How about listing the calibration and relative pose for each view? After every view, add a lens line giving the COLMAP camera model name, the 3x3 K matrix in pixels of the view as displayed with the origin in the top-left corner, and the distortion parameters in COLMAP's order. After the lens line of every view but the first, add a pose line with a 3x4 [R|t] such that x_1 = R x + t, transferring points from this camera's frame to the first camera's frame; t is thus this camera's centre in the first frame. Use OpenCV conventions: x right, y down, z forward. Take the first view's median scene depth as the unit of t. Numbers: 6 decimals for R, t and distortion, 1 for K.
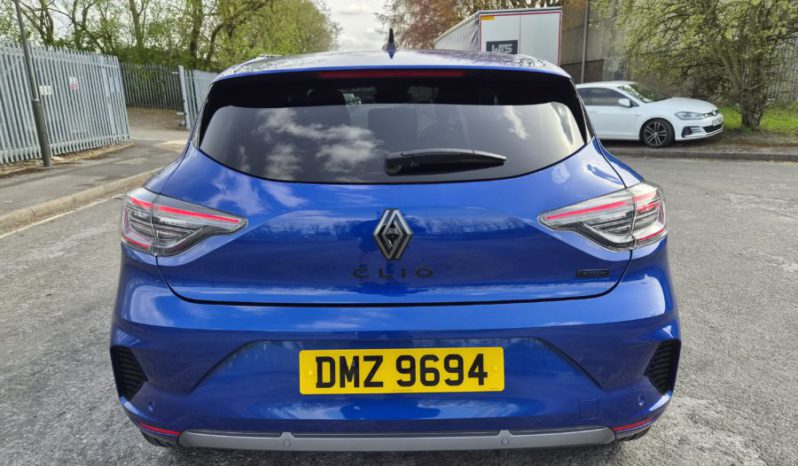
lens RADIAL K [[527.4, 0, 395.7], [0, 527.4, 225.9], [0, 0, 1]] dist [0.068119, -0.058654]
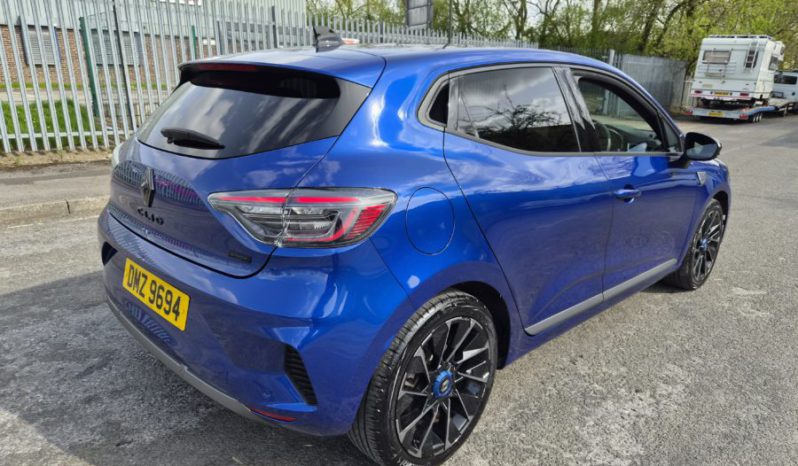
lens RADIAL K [[527.4, 0, 395.7], [0, 527.4, 225.9], [0, 0, 1]] dist [0.068119, -0.058654]
pose [[0.702529, 0.211941, -0.679363, 1.326709], [-0.193386, 0.975556, 0.104363, -0.147982], [0.684876, 0.058061, 0.726343, 0.430911]]
